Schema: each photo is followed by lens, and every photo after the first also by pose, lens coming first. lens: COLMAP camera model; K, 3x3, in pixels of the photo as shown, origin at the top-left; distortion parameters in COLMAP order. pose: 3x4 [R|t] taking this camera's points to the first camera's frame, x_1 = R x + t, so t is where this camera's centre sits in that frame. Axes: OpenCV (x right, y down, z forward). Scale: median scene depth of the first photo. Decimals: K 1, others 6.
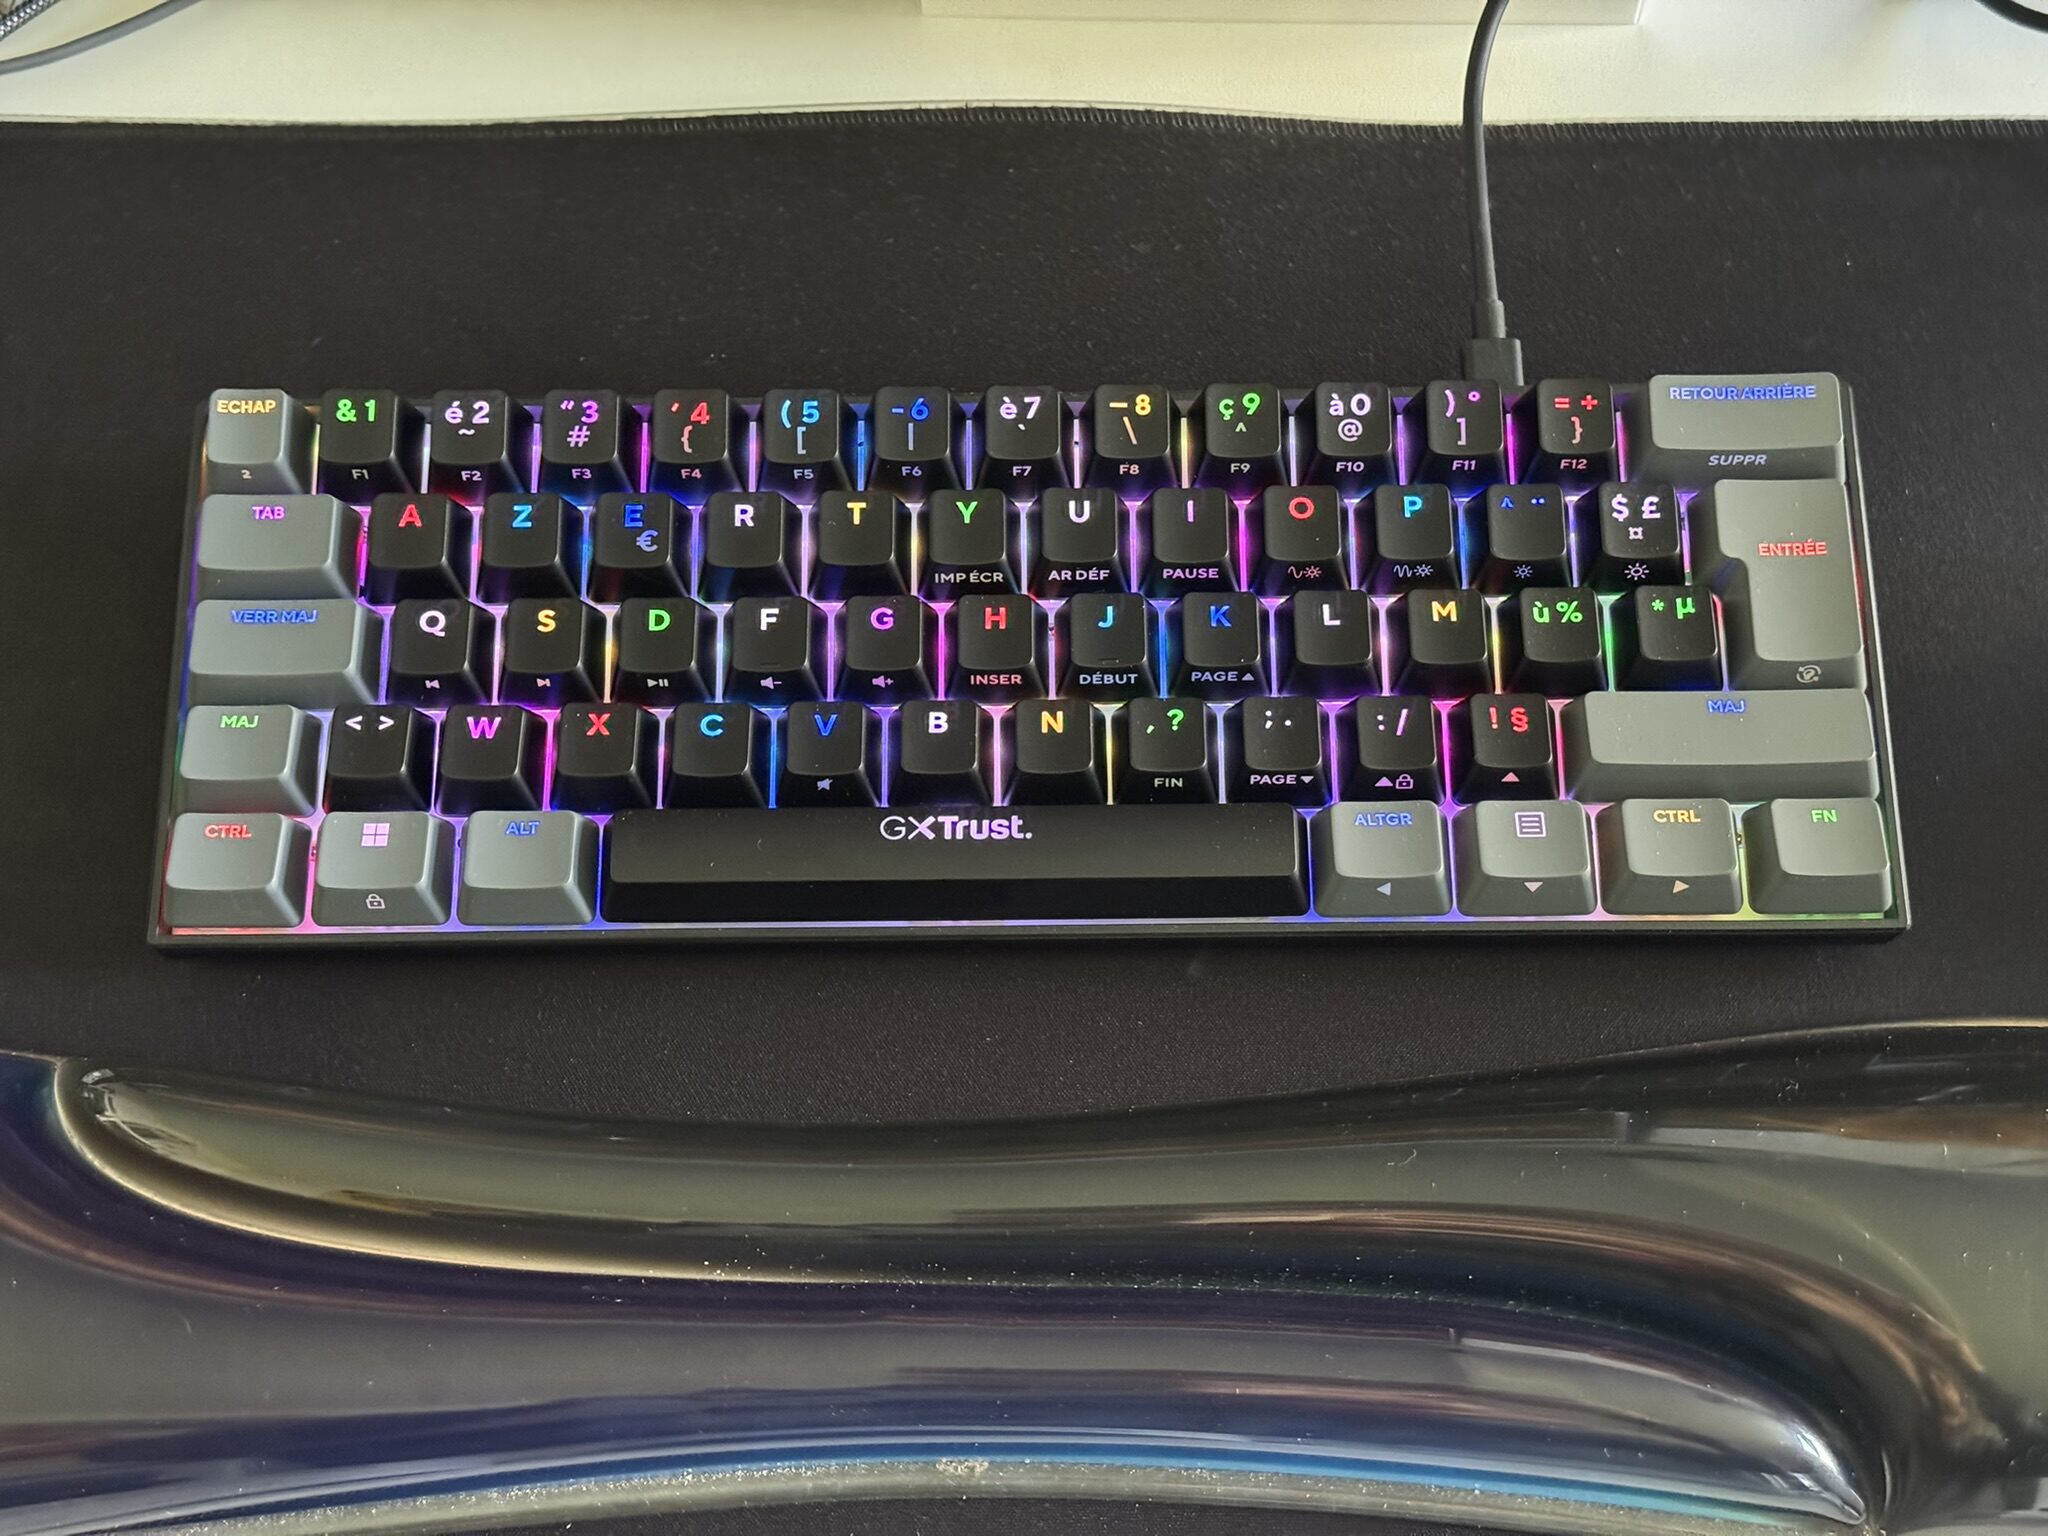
lens RADIAL K [[2868.2, 0, 1024.0], [0, 2868.2, 768.0], [0, 0, 1]] dist [0.168621, -0.319849]
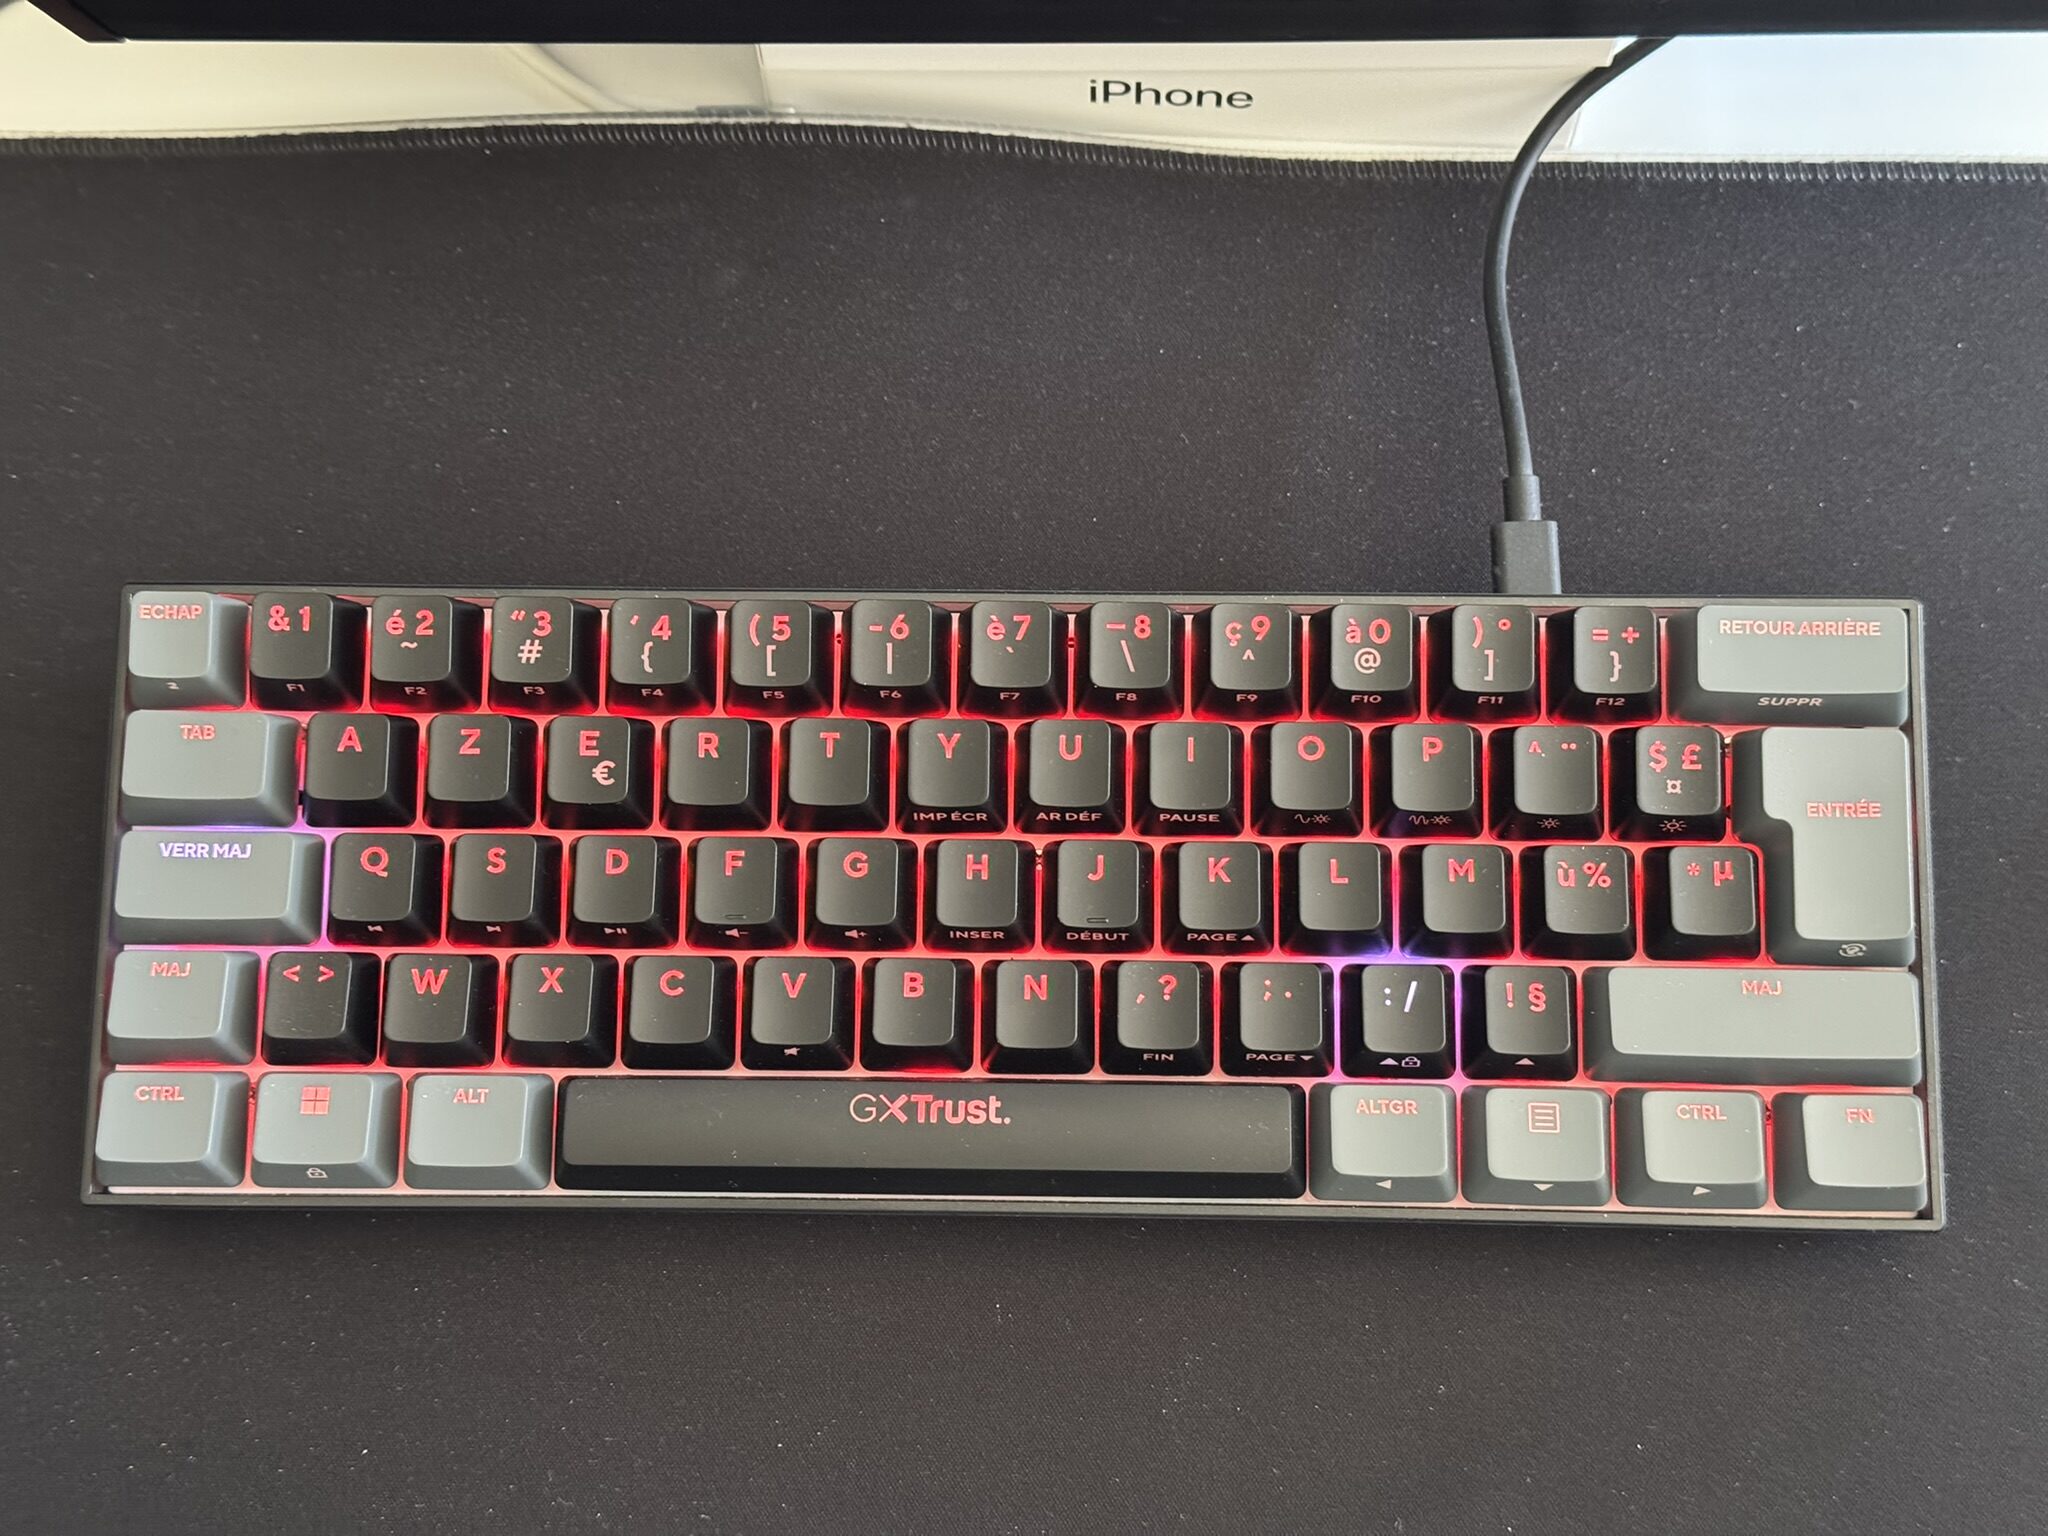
lens RADIAL K [[2868.2, 0, 1024.0], [0, 2868.2, 768.0], [0, 0, 1]] dist [0.168621, -0.319849]
pose [[0.999642, 0.018029, -0.019760, 0.023034], [-0.014278, 0.984325, 0.175787, -0.248333], [0.022619, -0.175442, 0.984230, 0.091113]]
